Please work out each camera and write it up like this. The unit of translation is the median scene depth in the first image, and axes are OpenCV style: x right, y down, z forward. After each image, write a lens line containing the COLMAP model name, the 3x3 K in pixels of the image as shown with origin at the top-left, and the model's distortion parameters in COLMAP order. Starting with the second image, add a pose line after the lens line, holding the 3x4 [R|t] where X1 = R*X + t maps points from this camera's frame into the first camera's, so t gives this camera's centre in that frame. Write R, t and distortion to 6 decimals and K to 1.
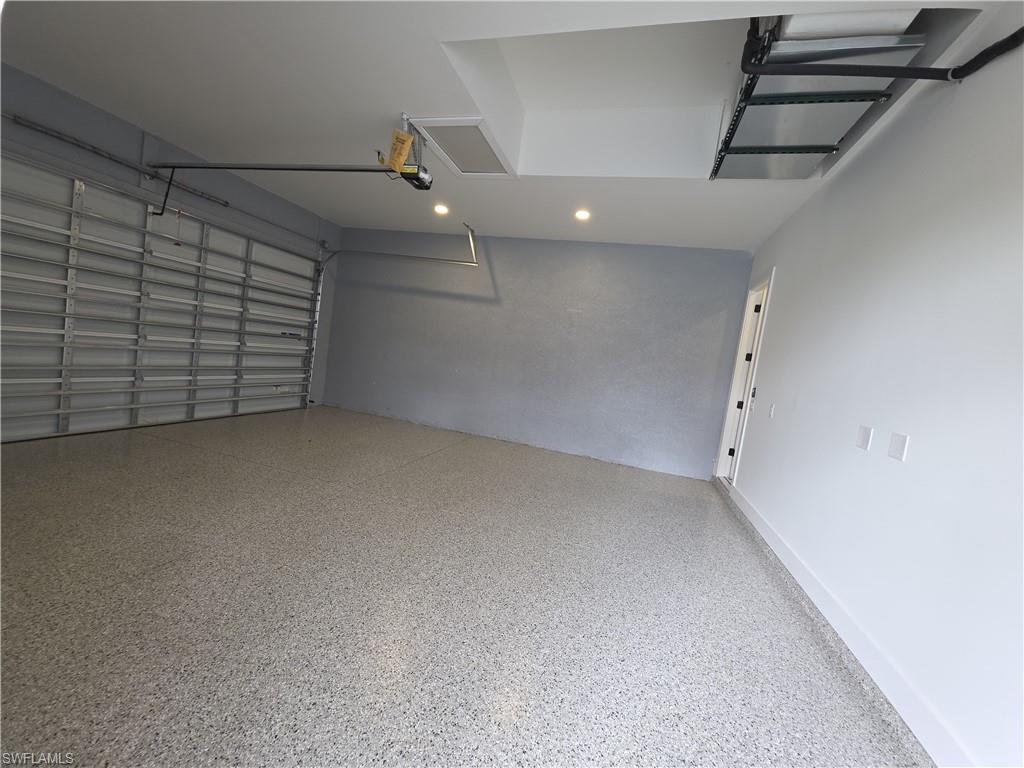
lens RADIAL K [[410.6, 0, 512.0], [0, 410.6, 384.0], [0, 0, 1]] dist [0.000418, 0.000107]
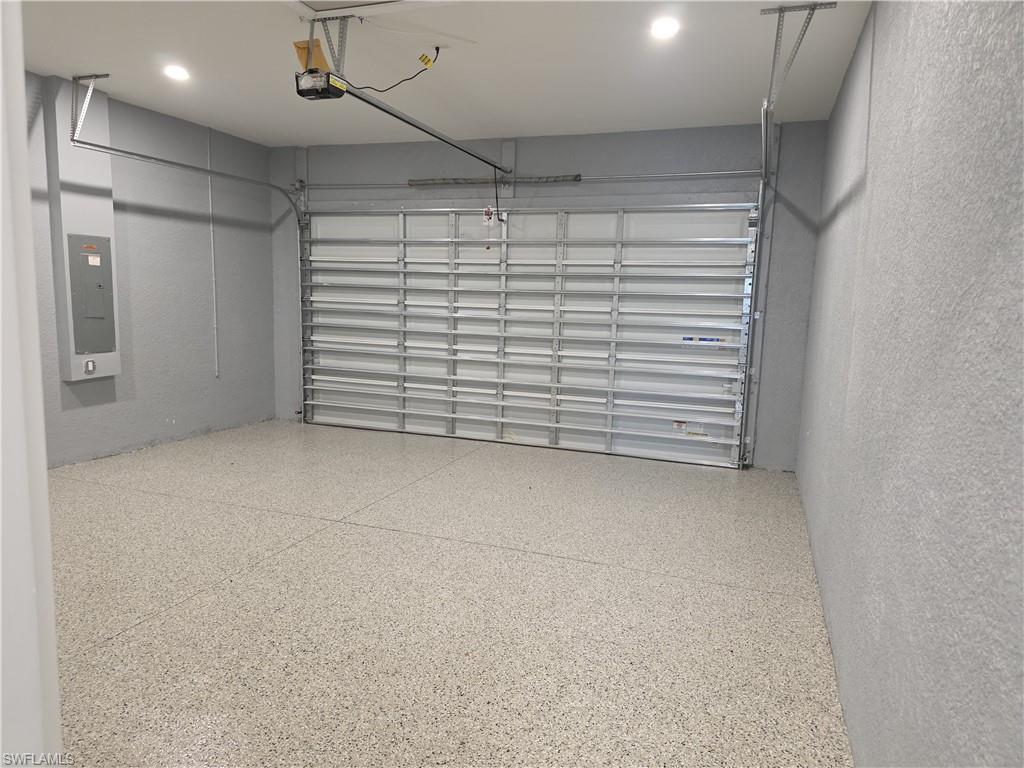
lens RADIAL K [[690.6, 0, 512.0], [0, 690.6, 384.0], [0, 0, 1]] dist [0.002513, 0.001326]
pose [[-0.047844, -0.020689, -0.998641, 0.624058], [-0.110854, 0.993719, -0.015276, -0.013934], [0.992684, 0.109972, -0.049837, 0.974278]]
